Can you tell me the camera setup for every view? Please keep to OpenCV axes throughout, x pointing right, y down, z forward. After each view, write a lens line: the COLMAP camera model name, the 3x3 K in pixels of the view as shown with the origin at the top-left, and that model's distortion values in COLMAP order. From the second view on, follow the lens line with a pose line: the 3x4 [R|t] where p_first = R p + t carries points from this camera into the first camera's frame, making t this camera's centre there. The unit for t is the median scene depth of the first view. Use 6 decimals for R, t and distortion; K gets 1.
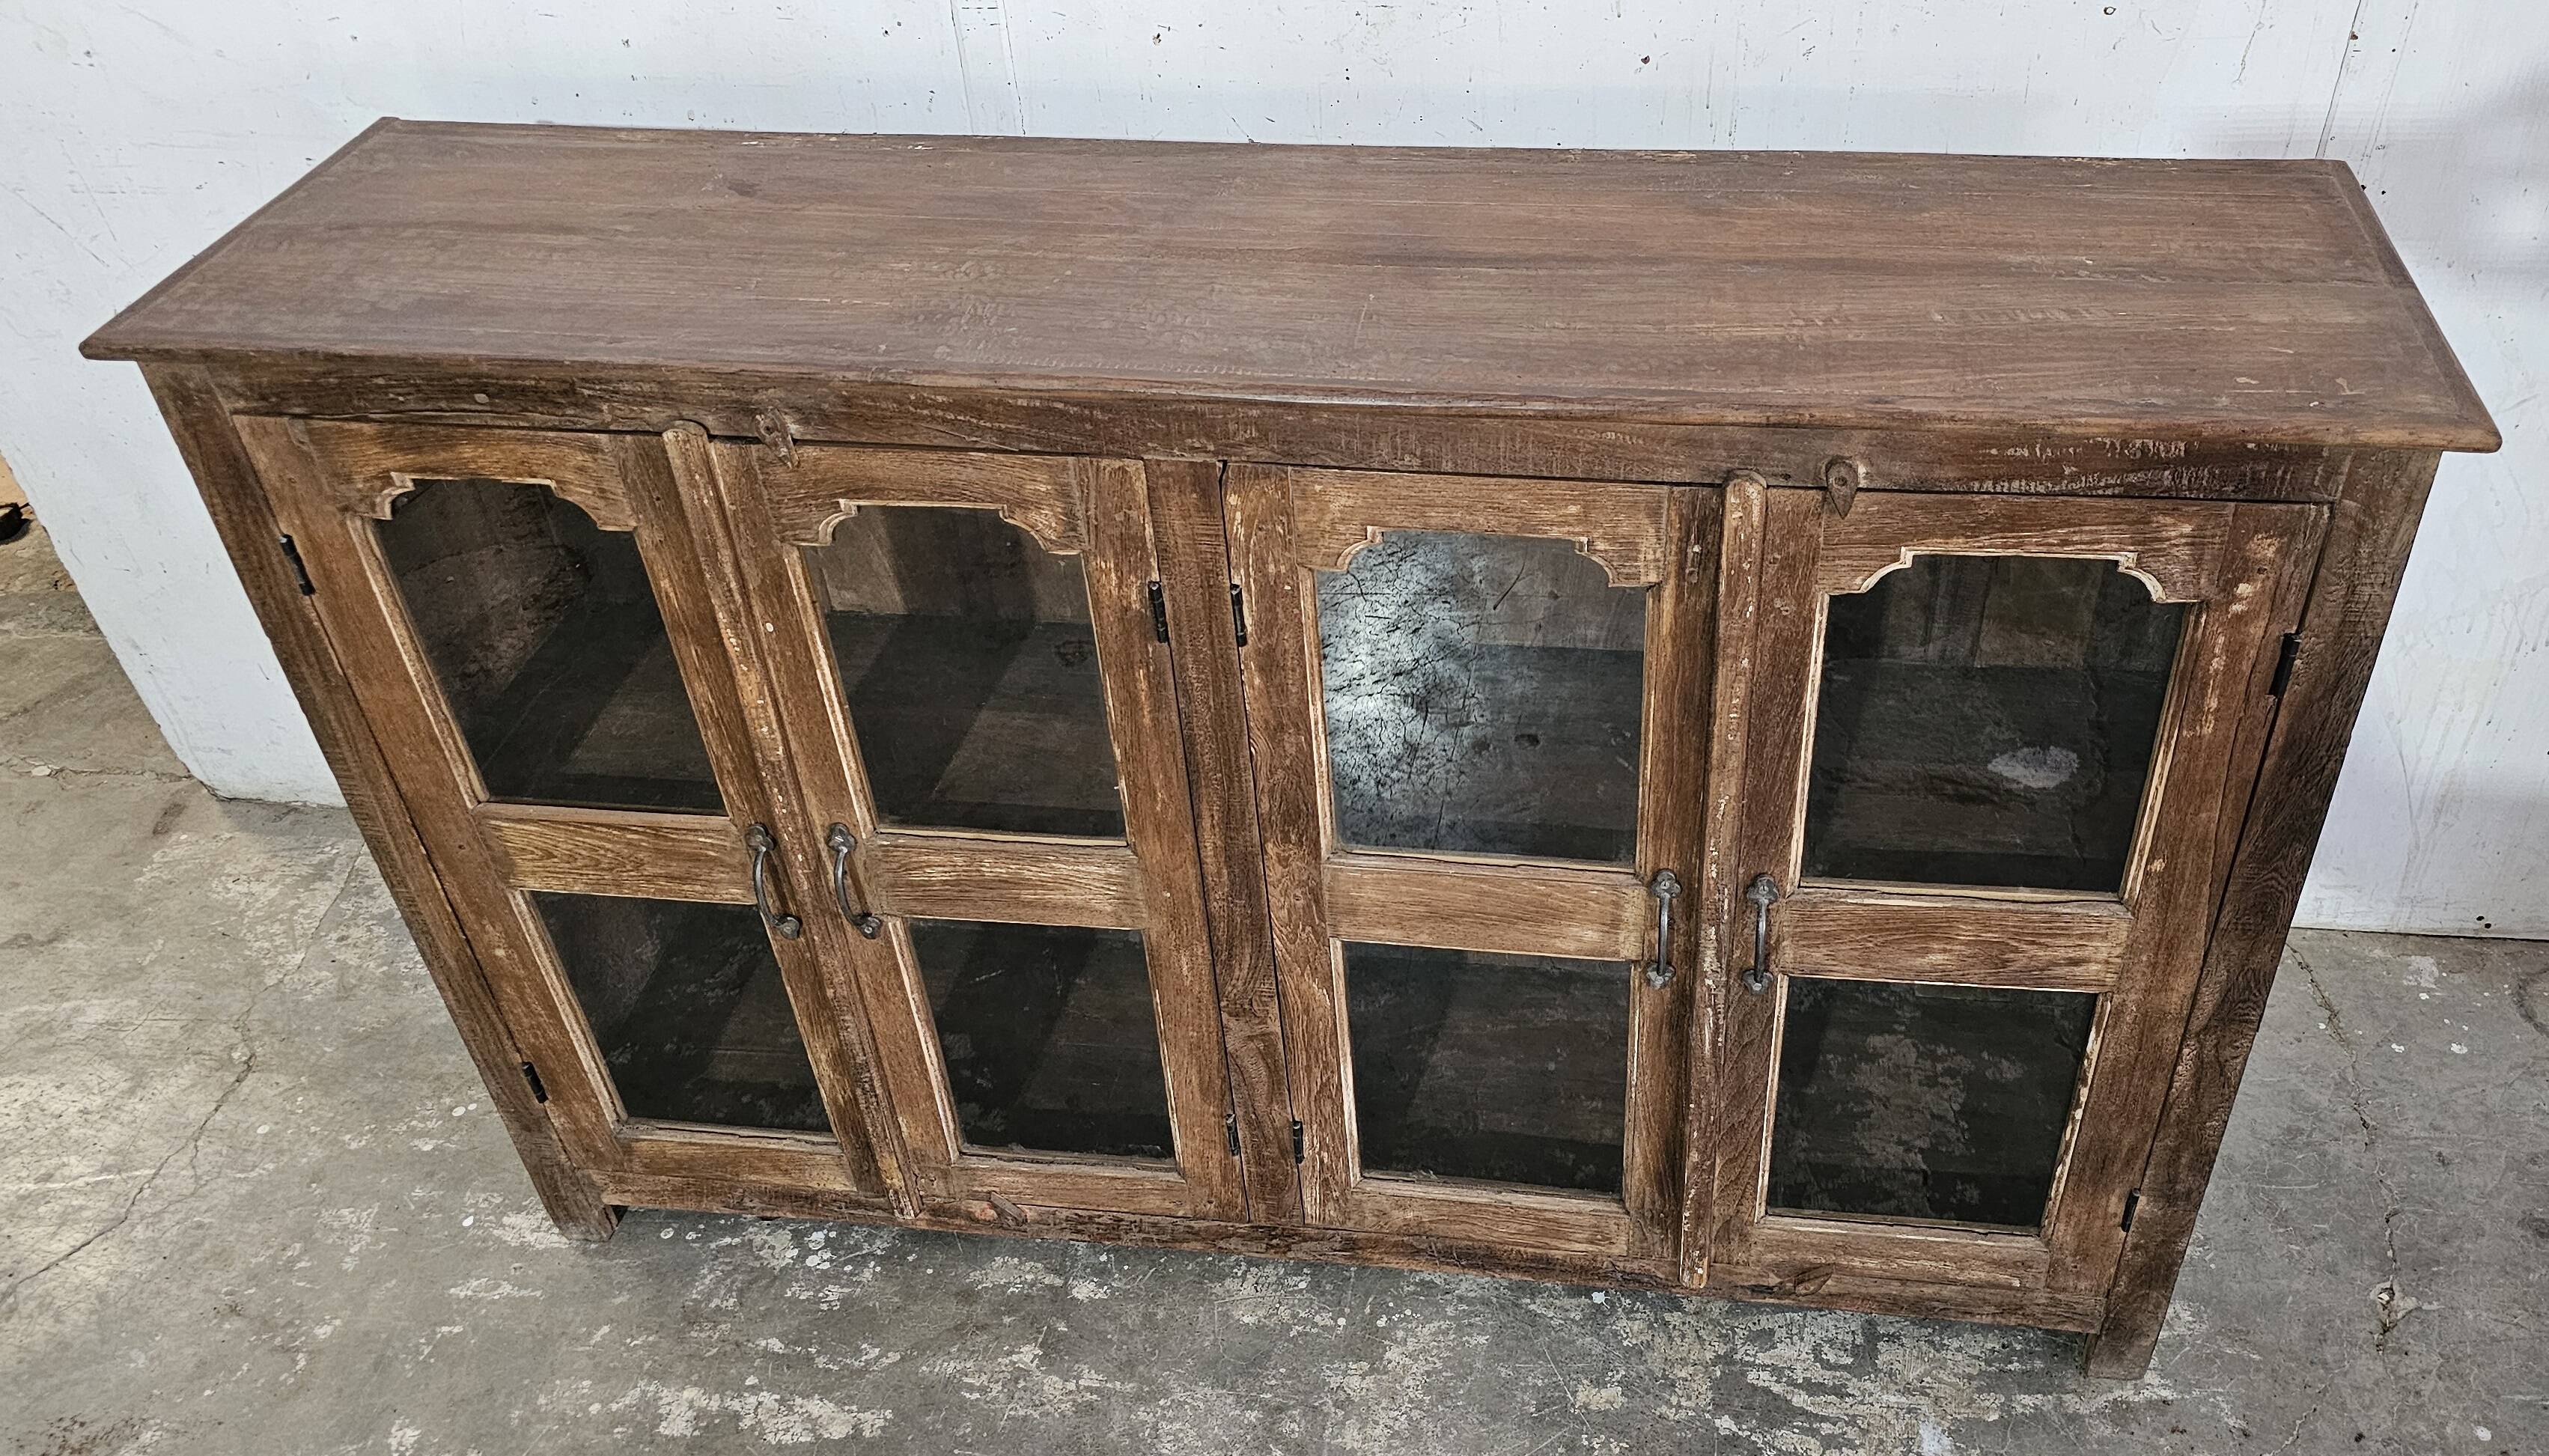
lens RADIAL K [[2052.6, 0, 1401.5], [0, 2052.6, 723.2], [0, 0, 1]] dist [0.060972, -0.064357]
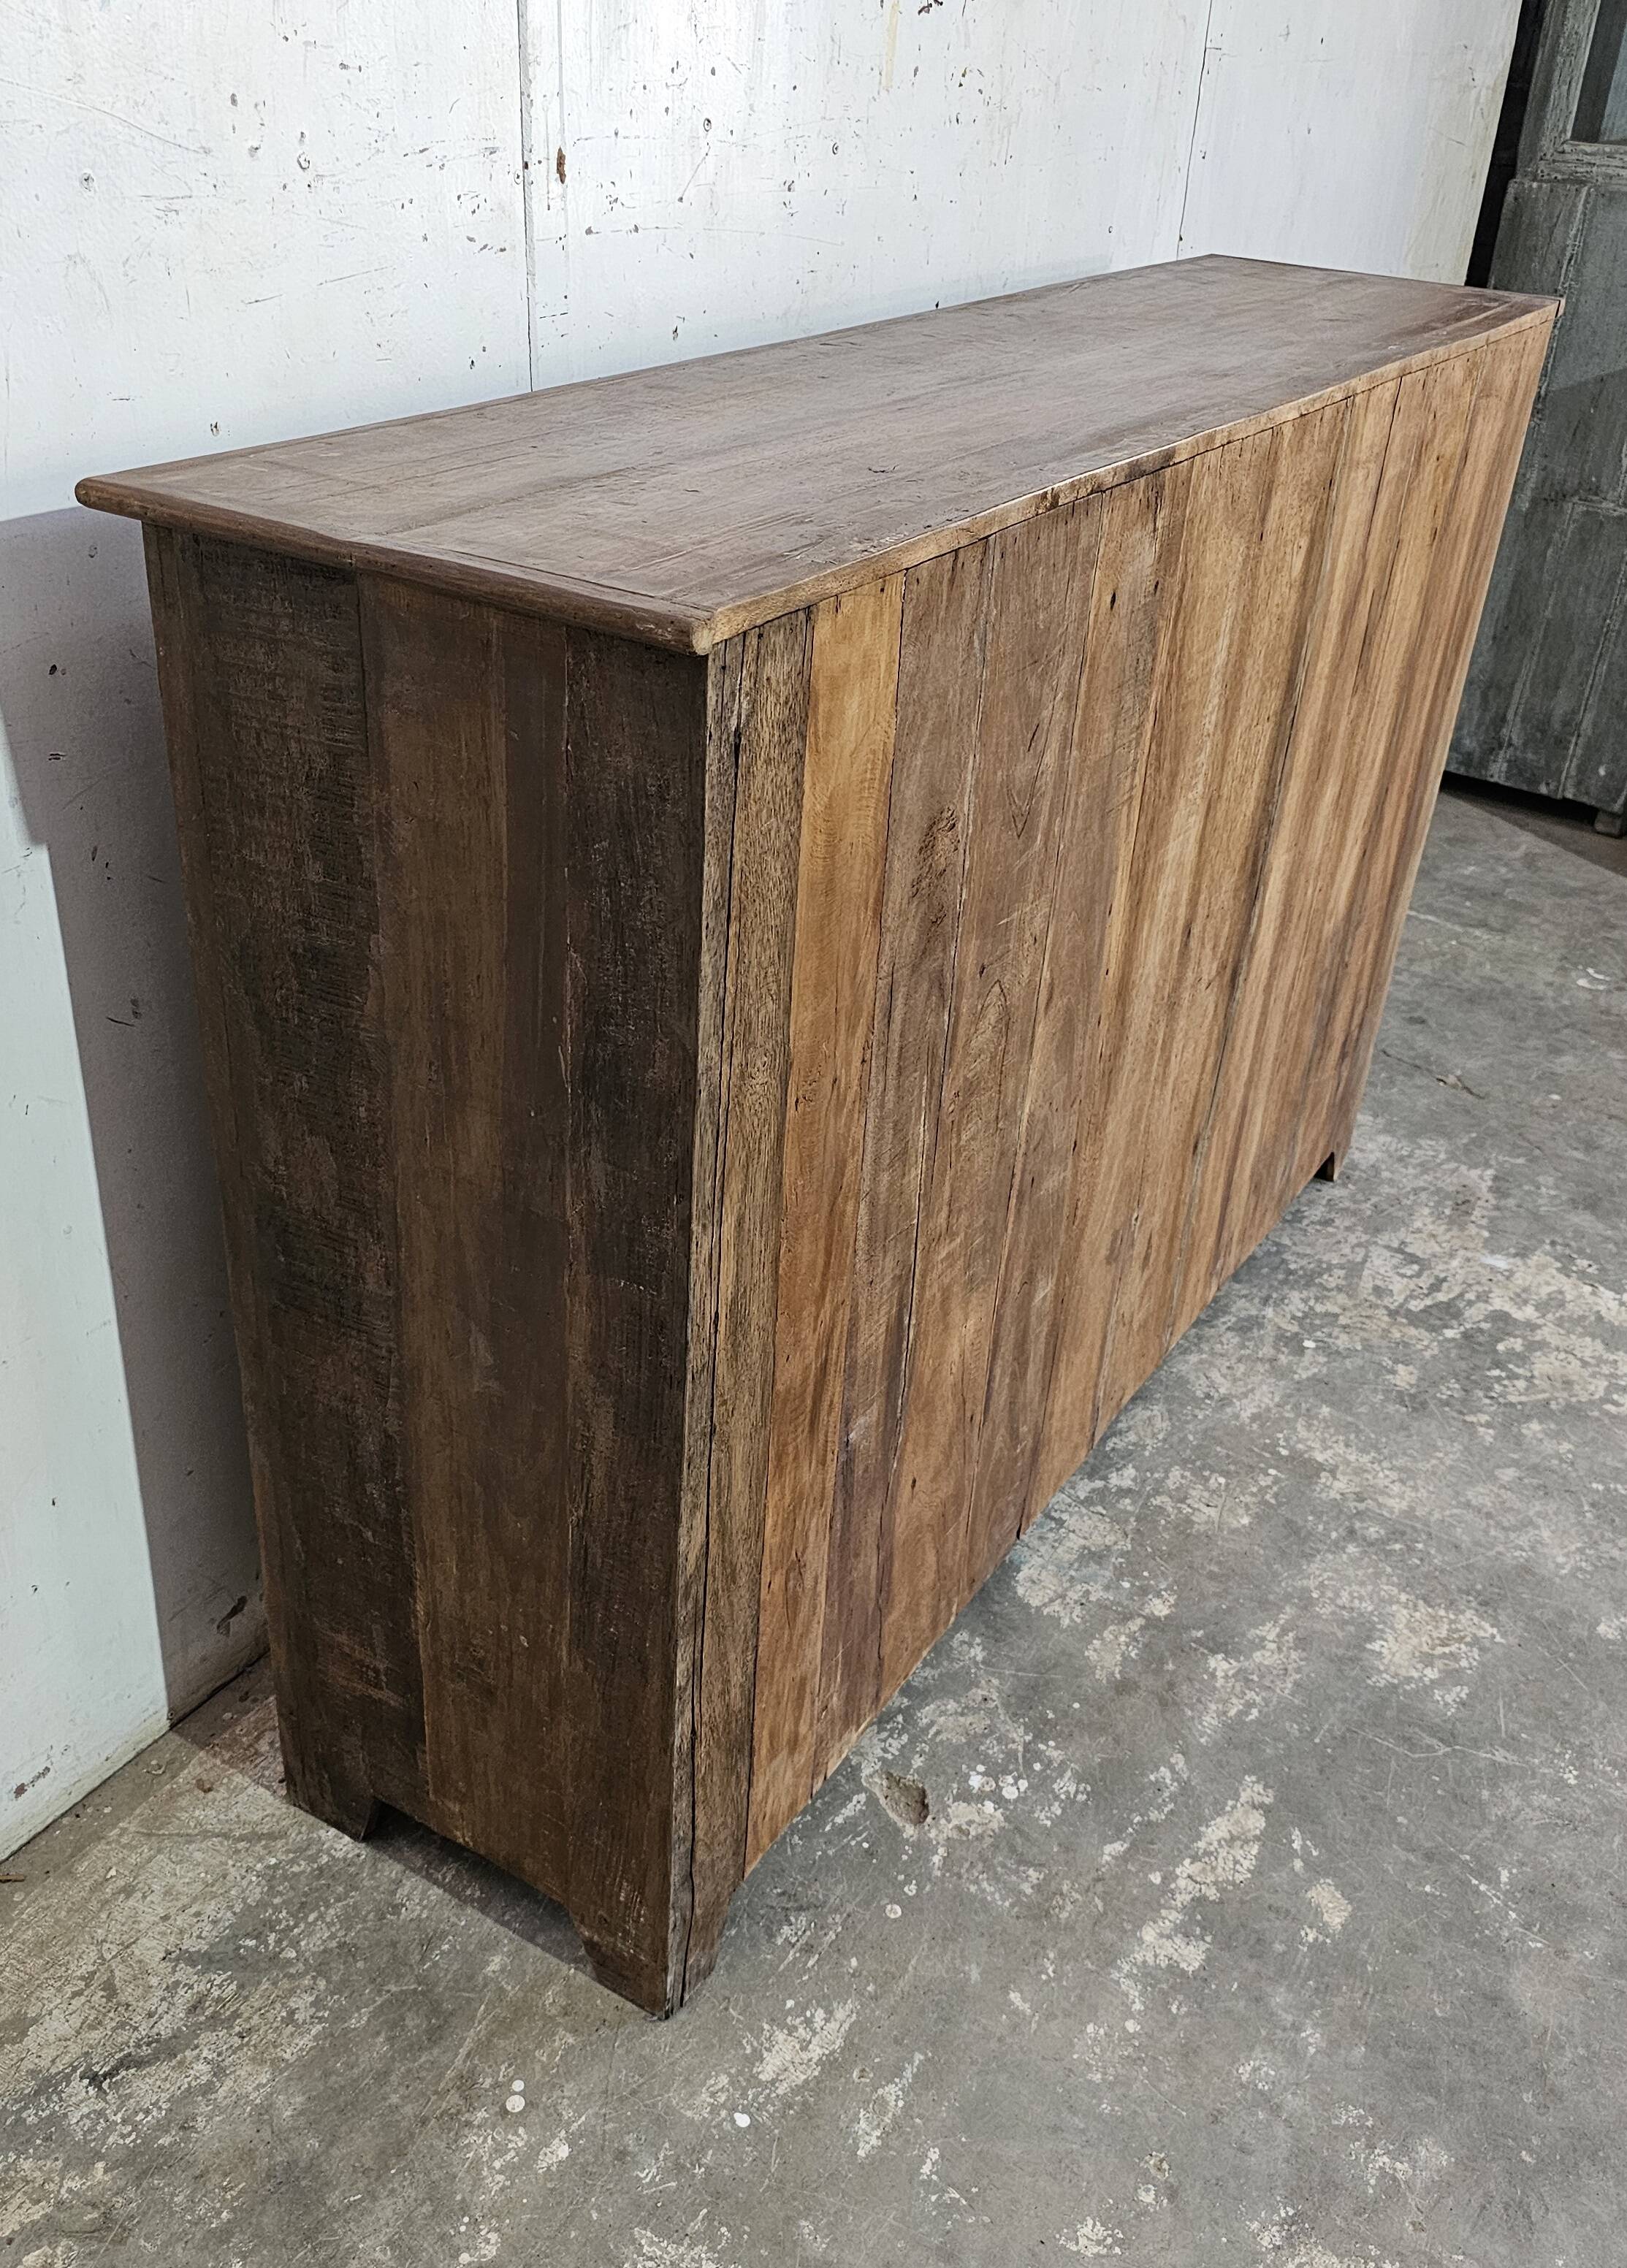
lens RADIAL K [[2005.5, 0, 843.7], [0, 2005.5, 1234.1], [0, 0, 1]] dist [0.052305, -0.043490]
pose [[0.419274, -0.432474, 0.798233, -0.917776], [0.508367, 0.840312, 0.188251, -0.124085], [-0.752179, 0.326866, 0.572176, 0.543198]]
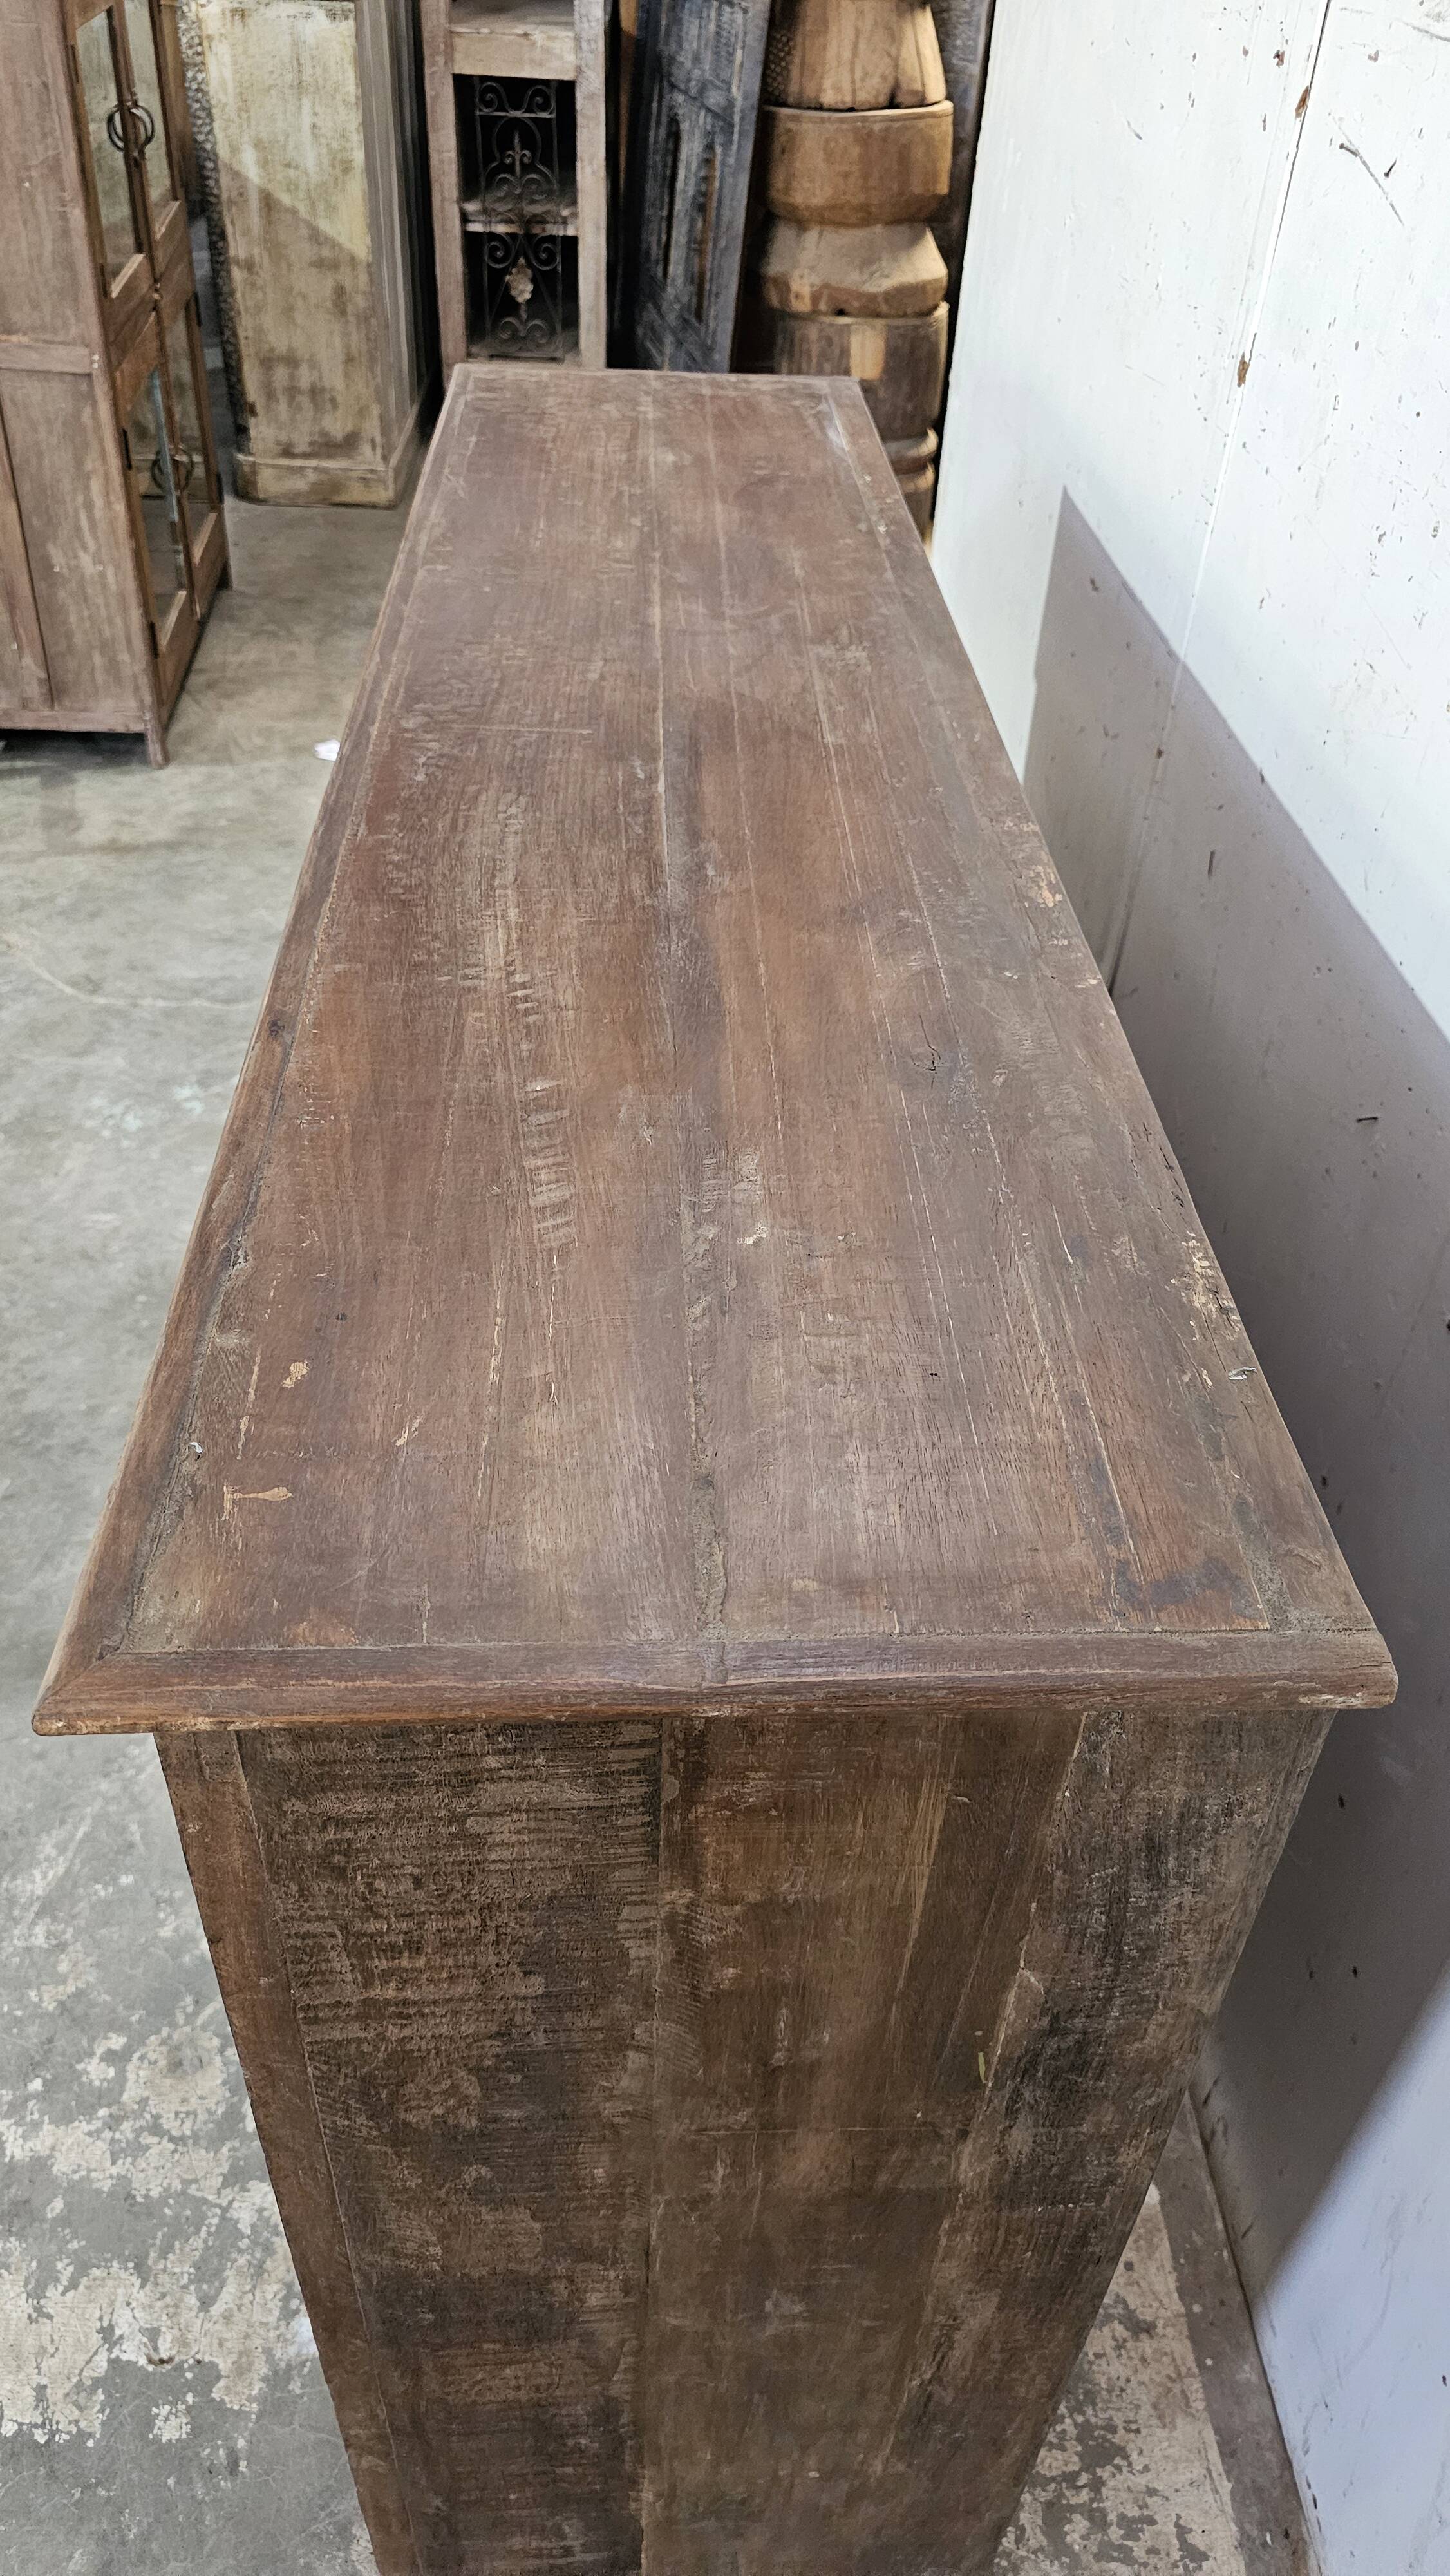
lens RADIAL K [[1744.6, 0, 722.4], [0, 1744.6, 1270.1], [0, 0, 1]] dist [0.053177, -0.054632]
pose [[0.168560, 0.656087, -0.735621, 0.501229], [-0.649806, 0.635131, 0.417565, -0.302445], [0.741175, 0.407626, 0.533387, 0.554671]]
